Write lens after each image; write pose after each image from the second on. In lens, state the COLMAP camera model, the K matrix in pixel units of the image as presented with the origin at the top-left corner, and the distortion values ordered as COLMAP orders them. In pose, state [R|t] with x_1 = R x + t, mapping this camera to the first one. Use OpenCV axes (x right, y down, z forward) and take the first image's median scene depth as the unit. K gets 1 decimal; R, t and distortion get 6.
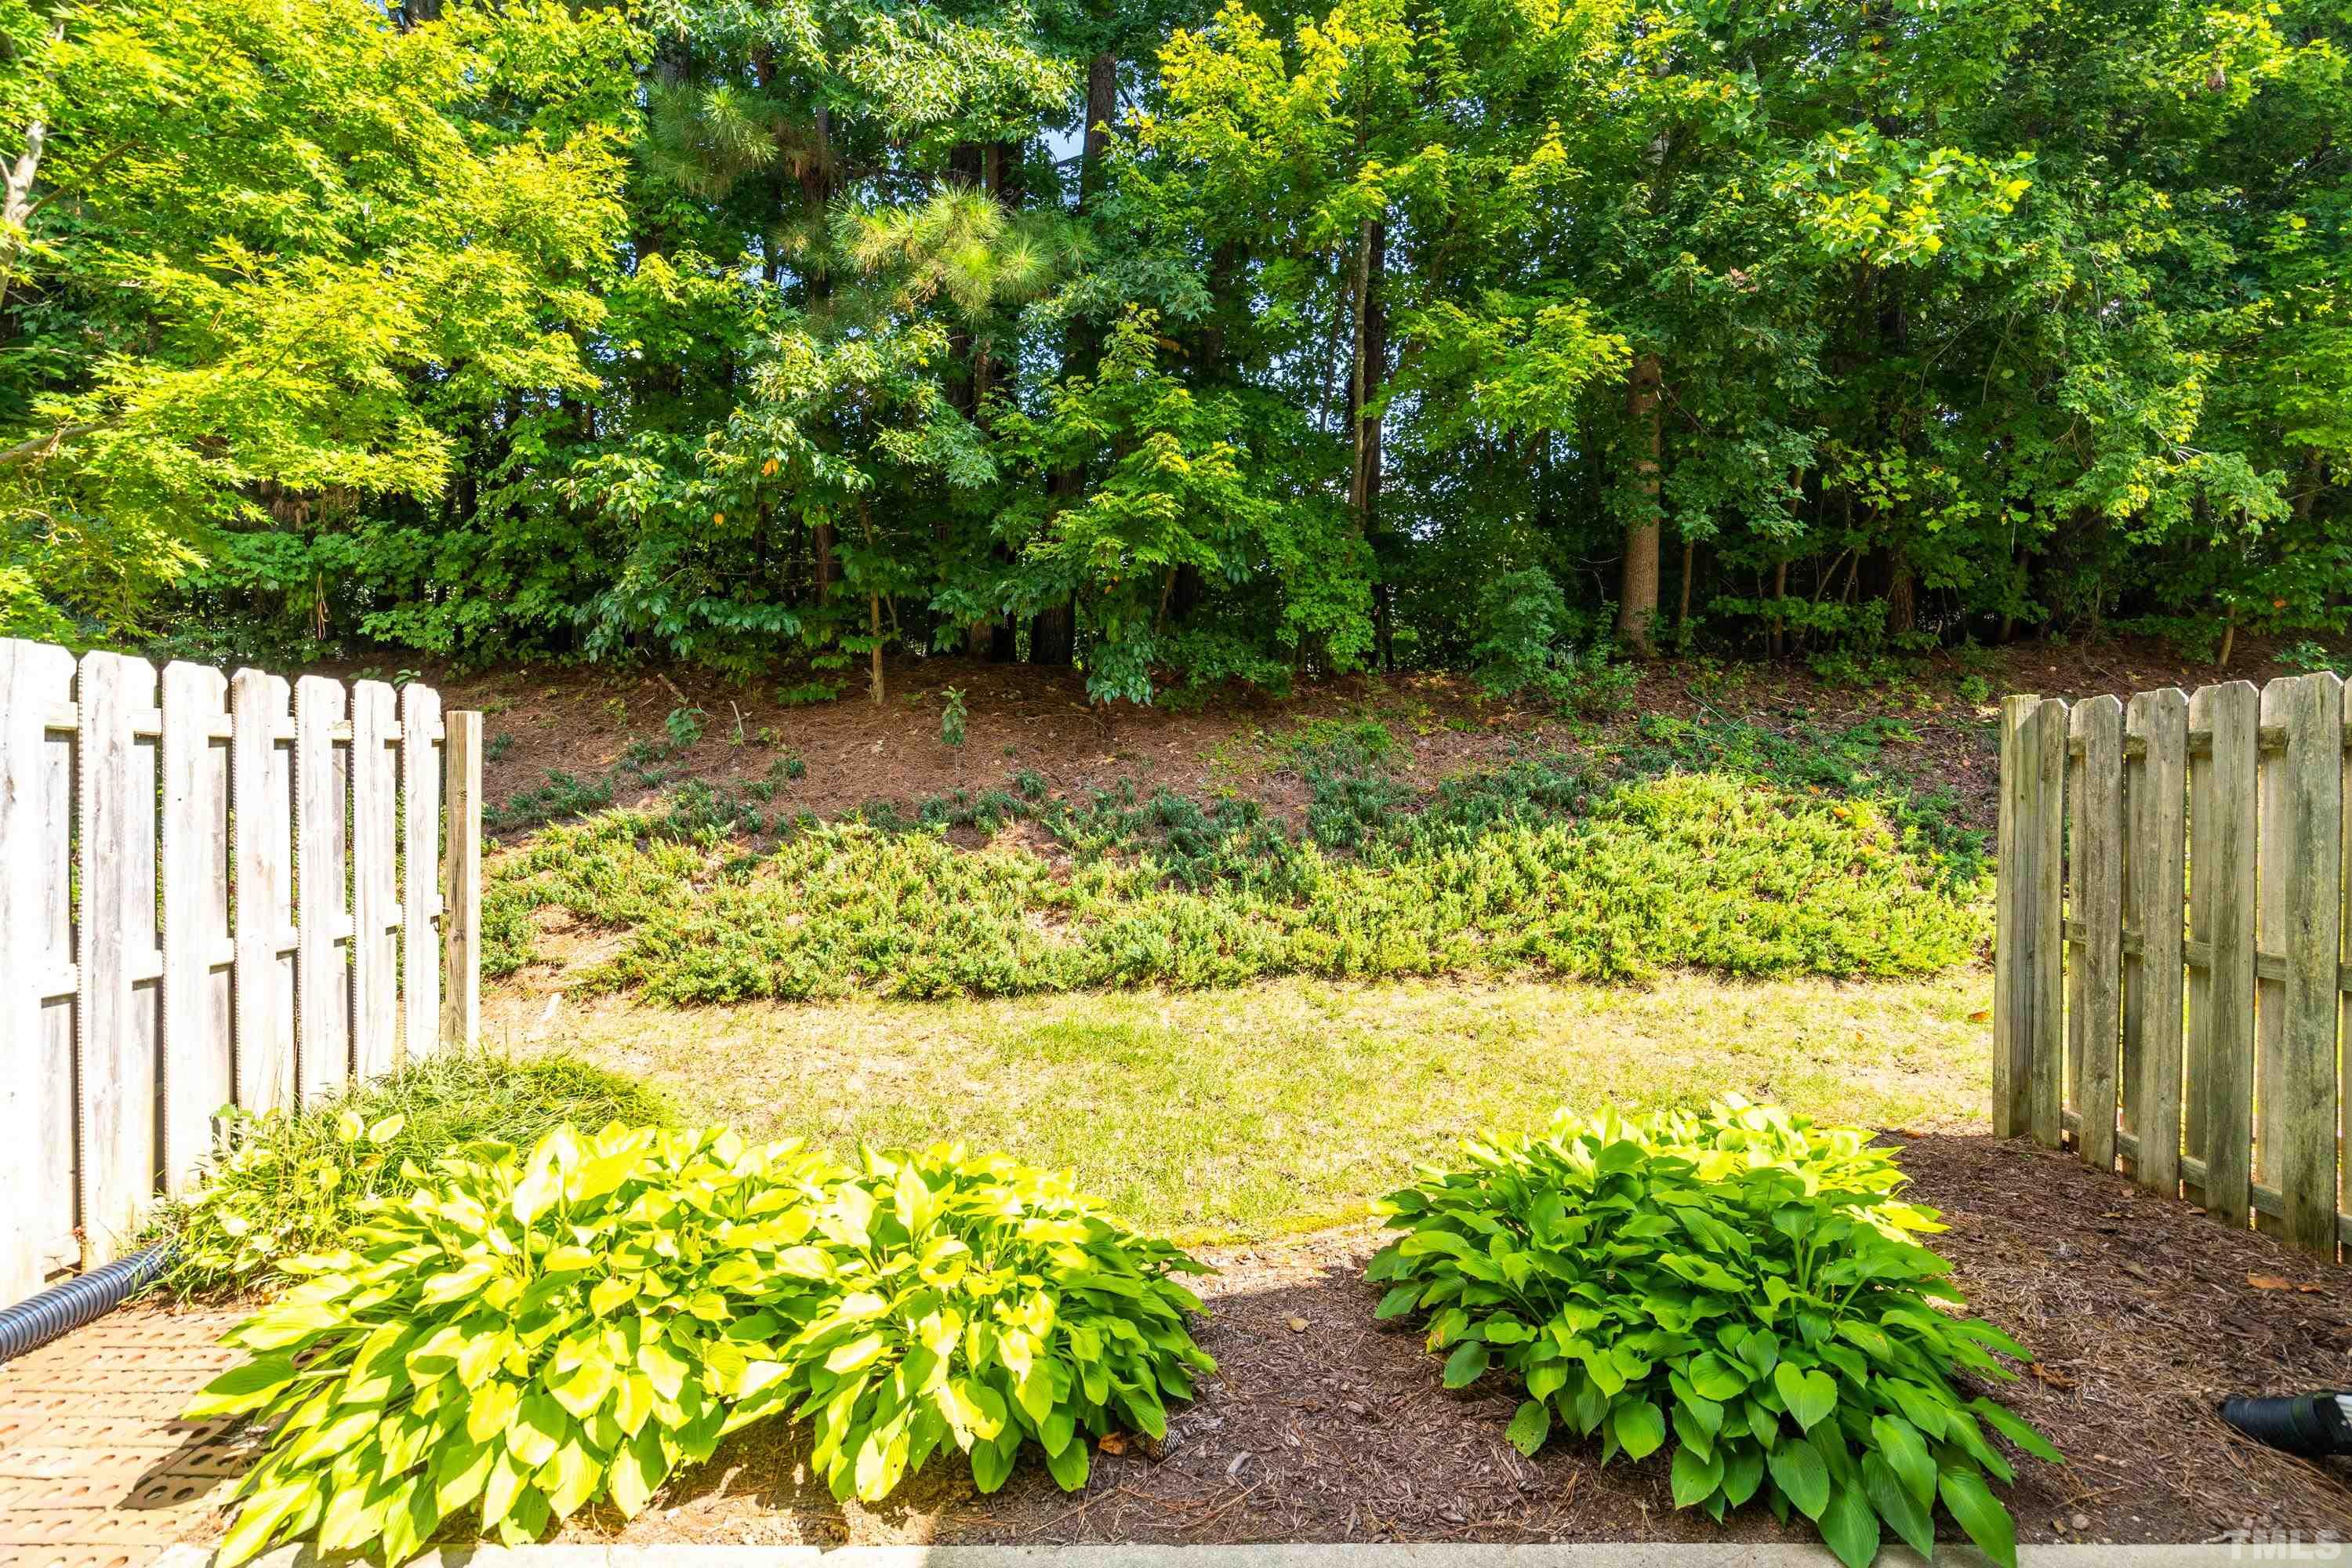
lens RADIAL K [[1073.1, 0, 1172.6], [0, 1073.1, 763.8], [0, 0, 1]] dist [-0.004433, 0.001533]
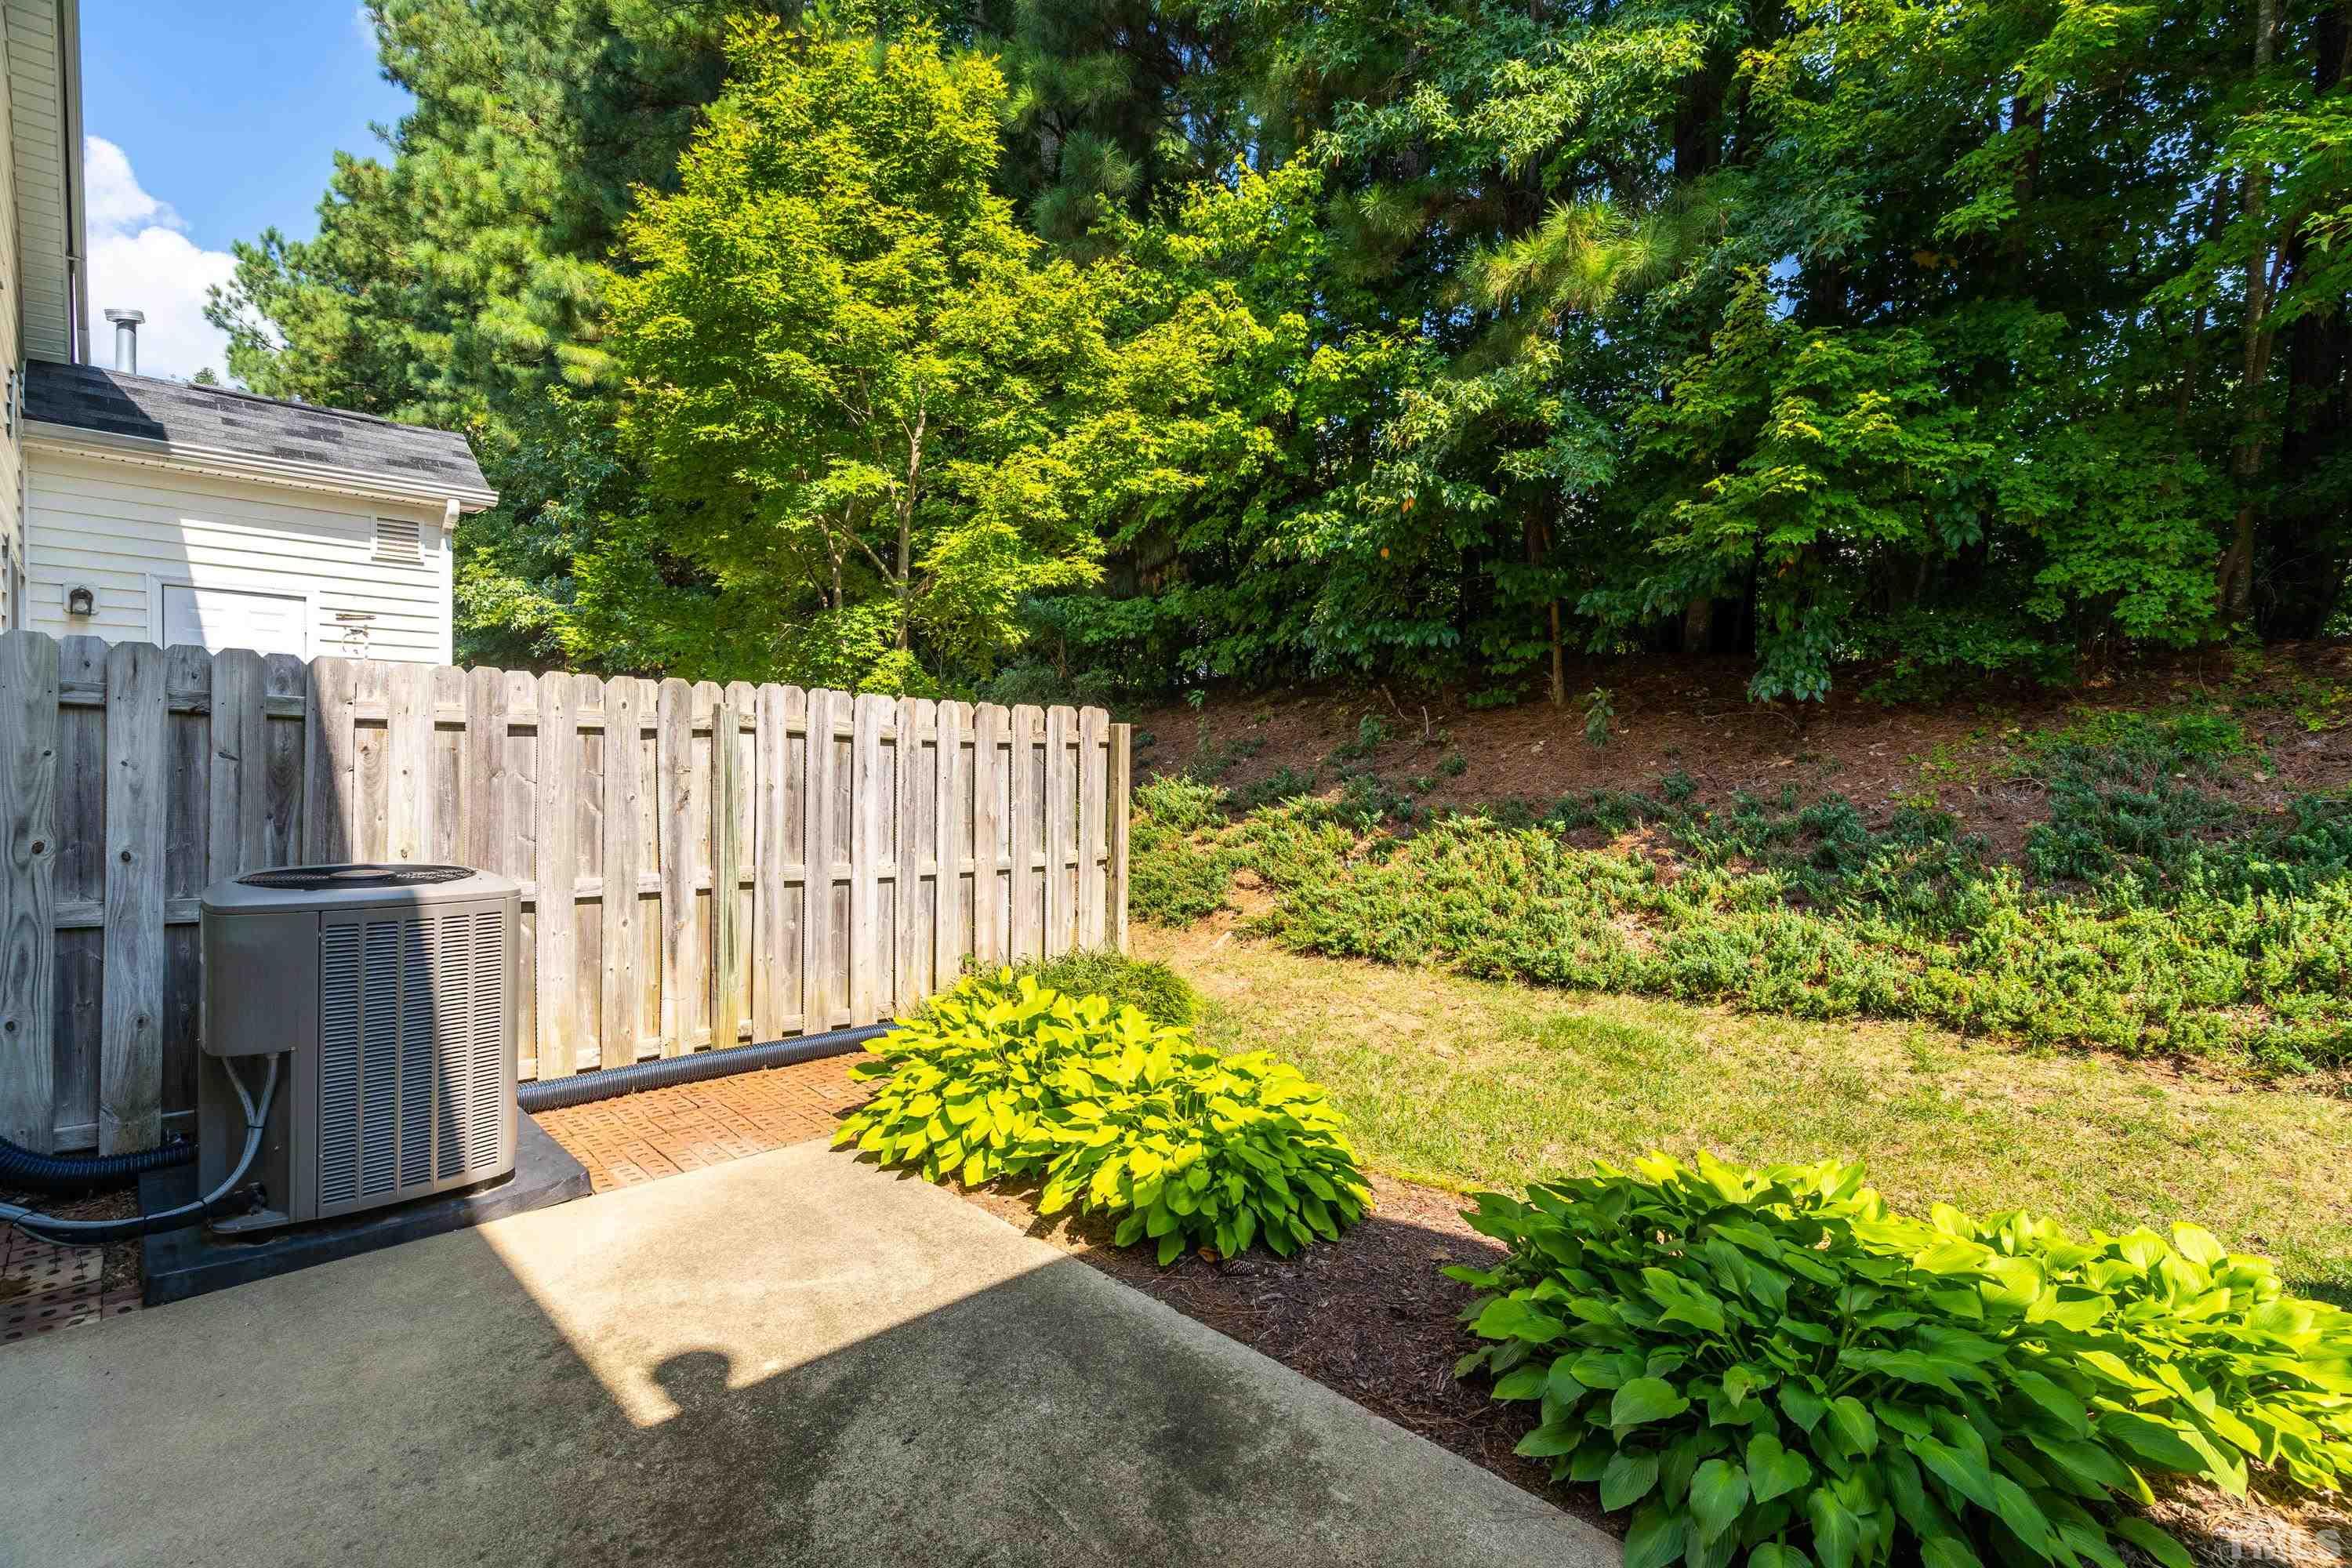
lens RADIAL K [[1080.9, 0, 1176.0], [0, 1080.9, 784.0], [0, 0, 1]] dist [-0.001848, 0.000136]
pose [[0.709996, 0.025645, -0.703739, 0.269667], [-0.011568, 0.999627, 0.024756, -0.002285], [0.704111, -0.009436, 0.710027, -0.004466]]
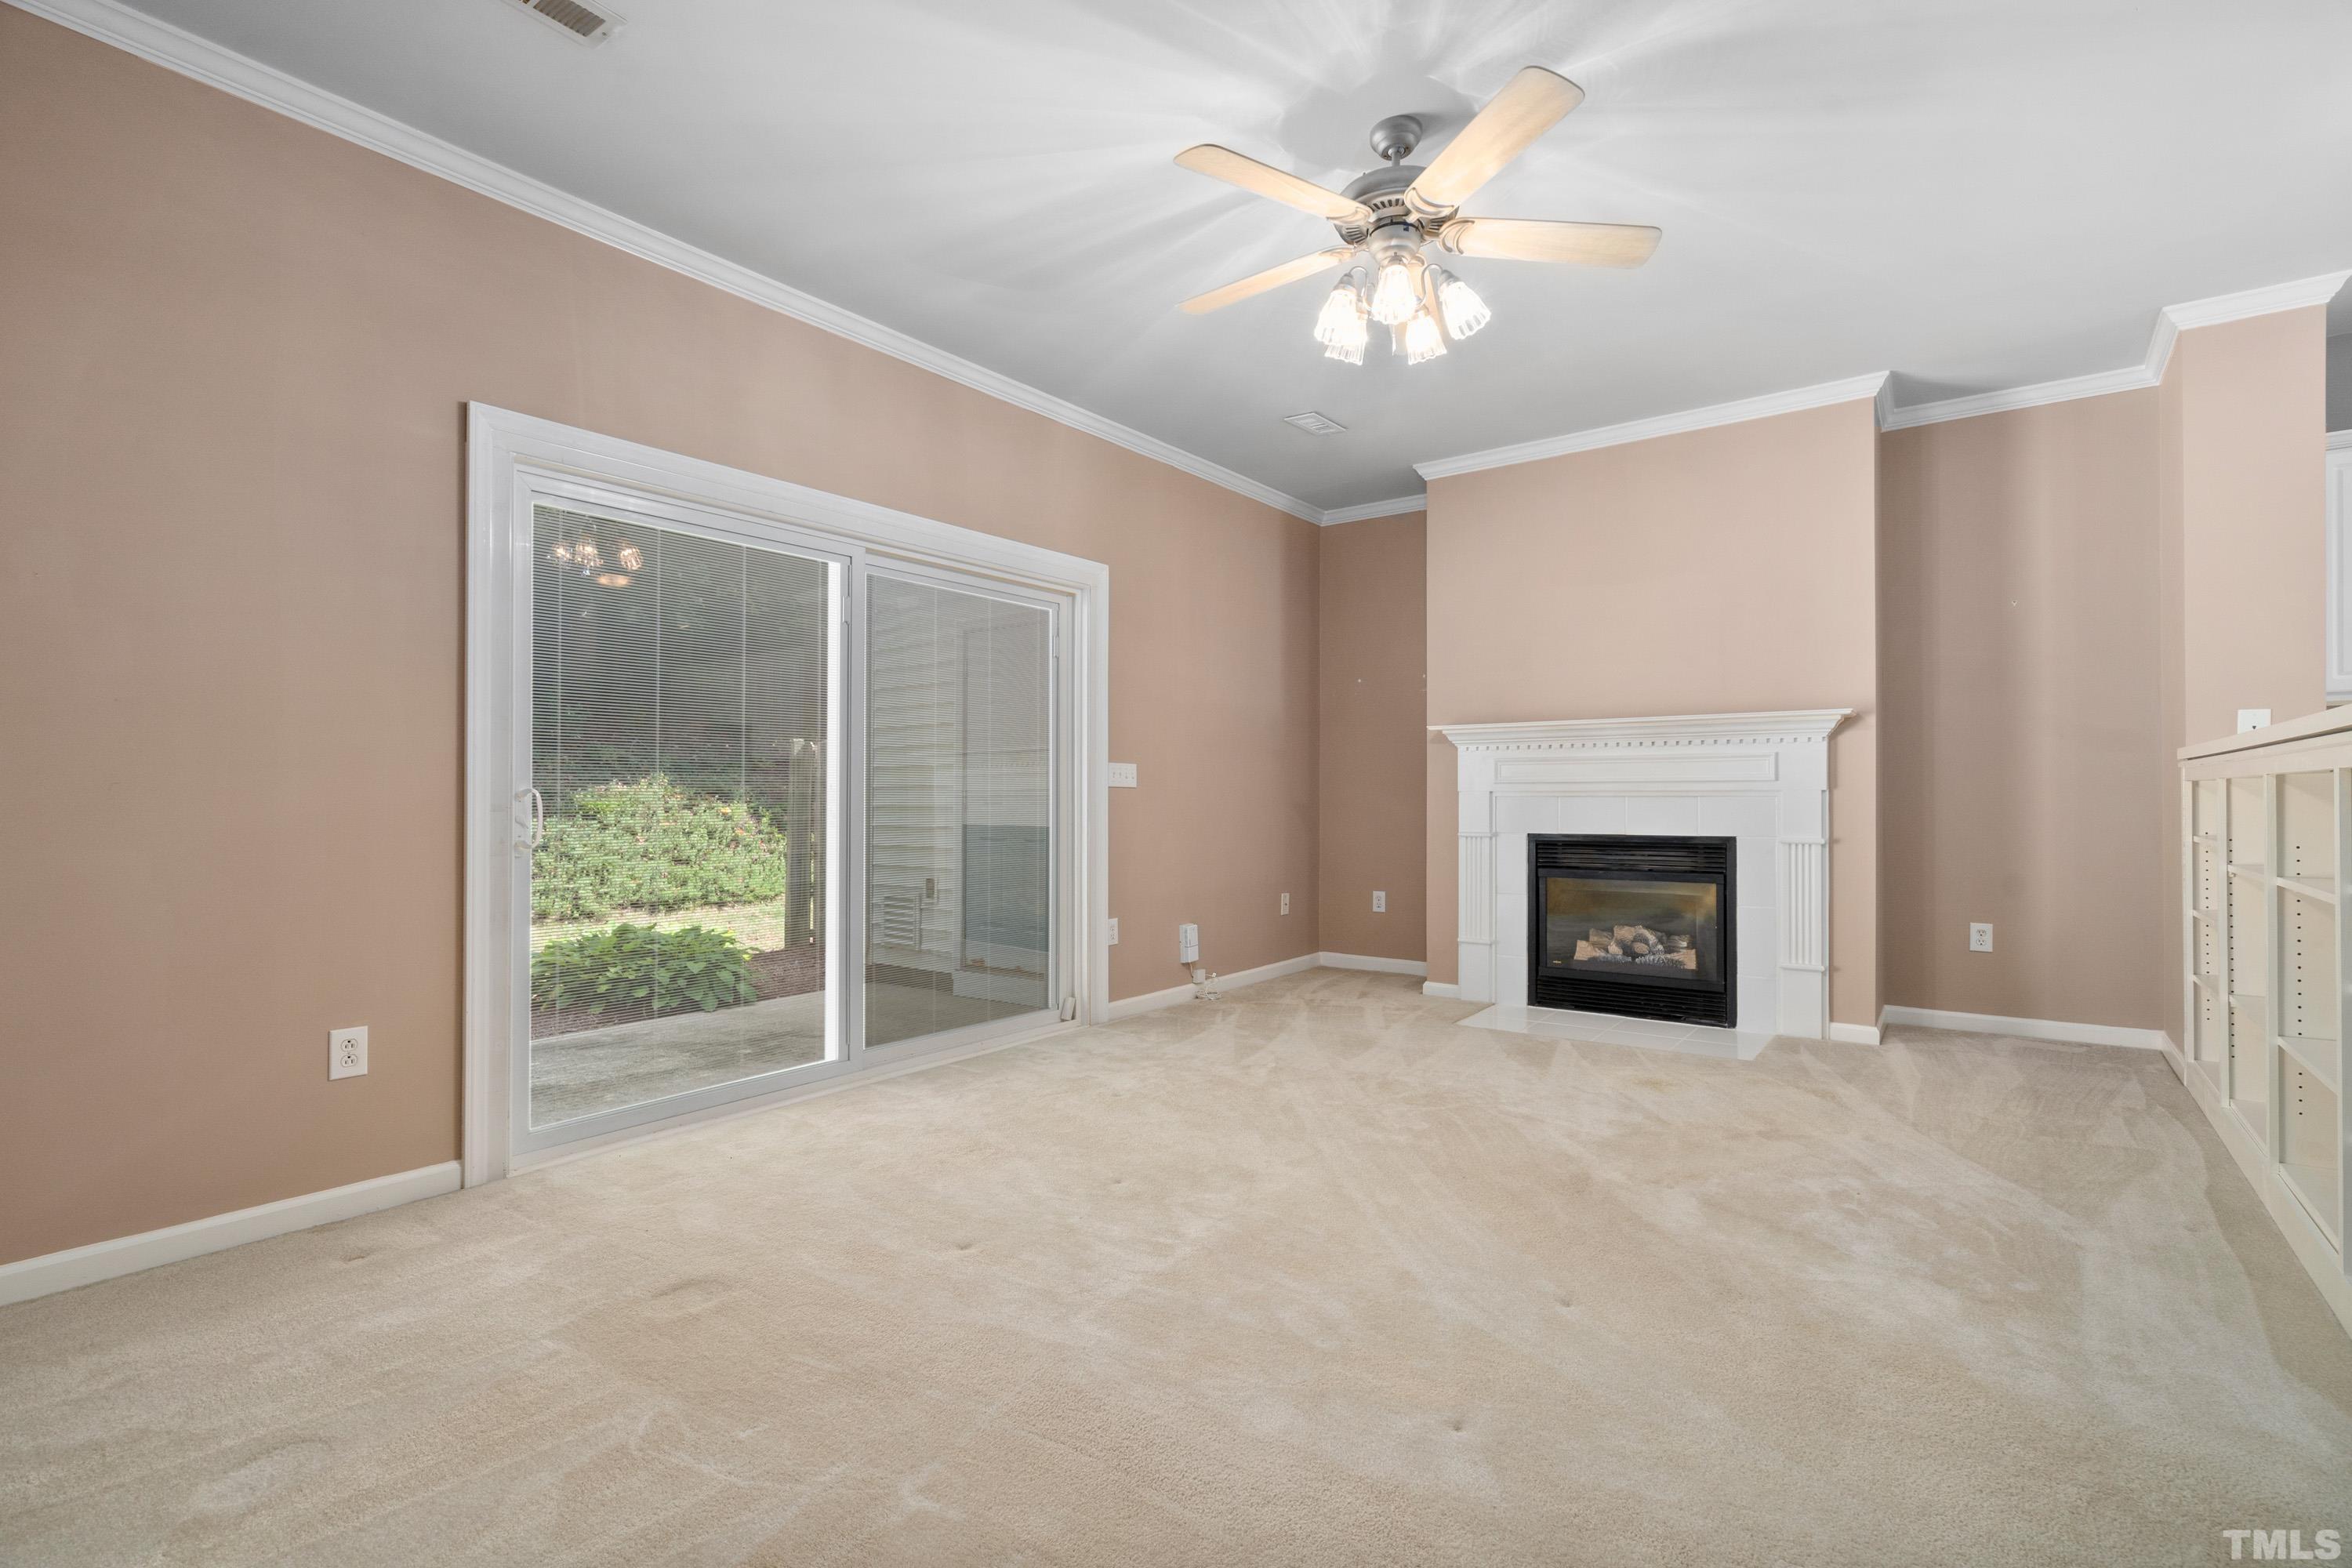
lens RADIAL K [[1080.9, 0, 1176.0], [0, 1080.9, 784.0], [0, 0, 1]] dist [-0.001848, 0.000136]
pose [[0.589290, 0.009567, 0.807865, -0.292861], [0.001275, 0.999918, -0.012771, 0.031669], [-0.807921, 0.008556, 0.589229, -0.514706]]
